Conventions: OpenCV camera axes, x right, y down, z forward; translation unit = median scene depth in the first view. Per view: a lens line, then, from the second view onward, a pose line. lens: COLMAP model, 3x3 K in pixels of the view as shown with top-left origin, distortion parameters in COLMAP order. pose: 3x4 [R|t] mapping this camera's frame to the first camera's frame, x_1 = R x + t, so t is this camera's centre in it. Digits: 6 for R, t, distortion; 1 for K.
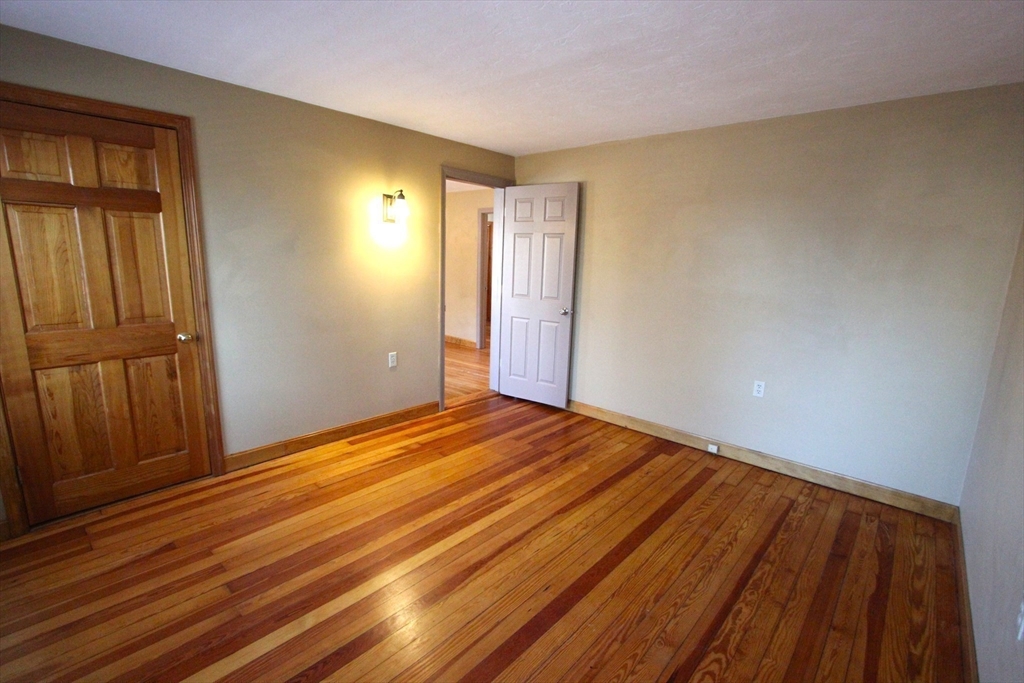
lens RADIAL K [[474.2, 0, 512.5], [0, 474.2, 346.6], [0, 0, 1]] dist [-0.012500, -0.000357]
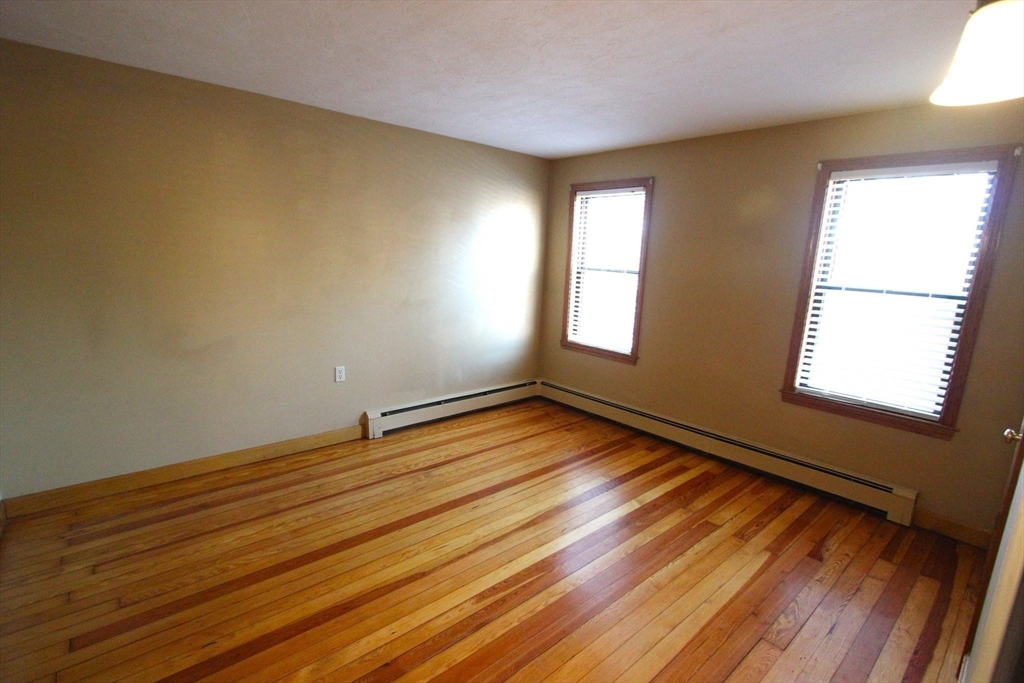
lens RADIAL K [[474.2, 0, 512.5], [0, 474.2, 346.6], [0, 0, 1]] dist [-0.012500, -0.000357]
pose [[-0.989216, -0.092774, 0.113335, -0.121341], [-0.042841, 0.923242, 0.381823, -0.362477], [-0.140059, 0.372850, -0.917260, 1.768028]]
